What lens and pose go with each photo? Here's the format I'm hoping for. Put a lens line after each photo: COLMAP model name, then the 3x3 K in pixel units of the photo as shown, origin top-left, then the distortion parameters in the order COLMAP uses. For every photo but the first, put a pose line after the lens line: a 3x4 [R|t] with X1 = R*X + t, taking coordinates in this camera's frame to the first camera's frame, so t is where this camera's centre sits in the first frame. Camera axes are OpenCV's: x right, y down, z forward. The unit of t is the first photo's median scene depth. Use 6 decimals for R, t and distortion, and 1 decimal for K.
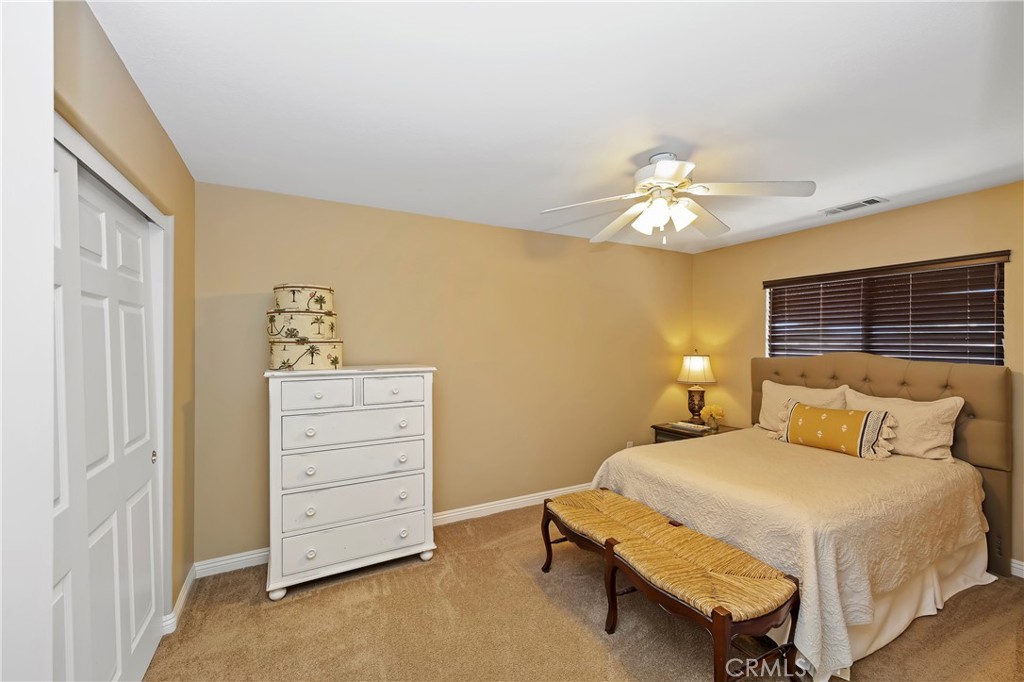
lens RADIAL K [[423.6, 0, 518.9], [0, 423.6, 337.7], [0, 0, 1]] dist [-0.001369, 0.001207]
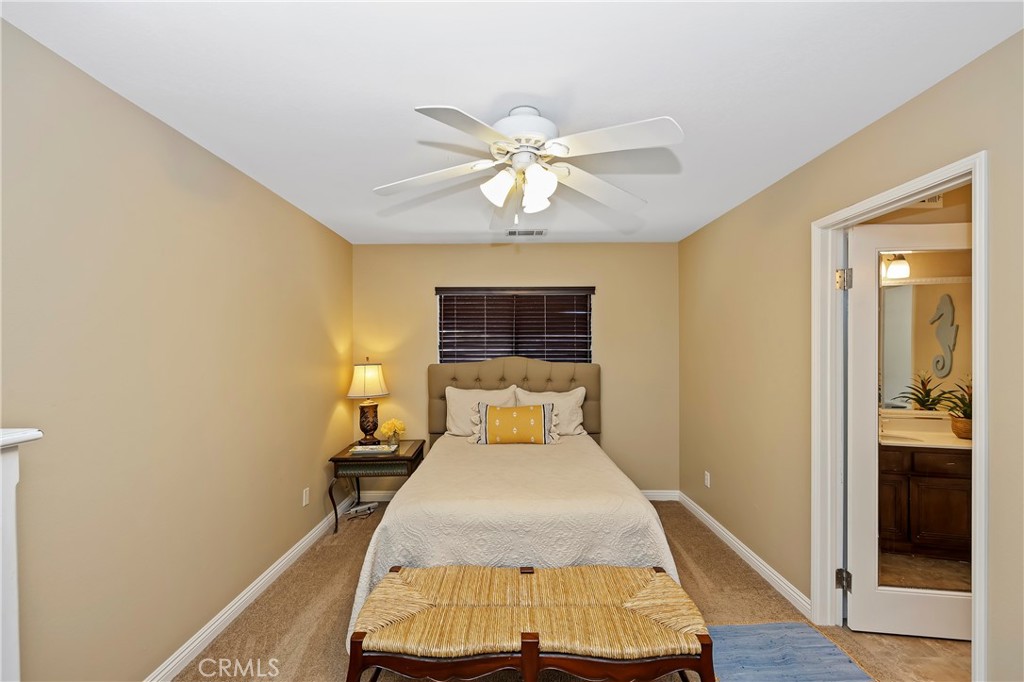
lens RADIAL K [[423.6, 0, 512.3], [0, 423.6, 348.2], [0, 0, 1]] dist [-0.001369, 0.001207]
pose [[0.475029, -0.002331, 0.879967, -0.254104], [-0.005320, 0.999971, 0.005521, 0.004207], [-0.879954, -0.007304, 0.475002, 0.448142]]
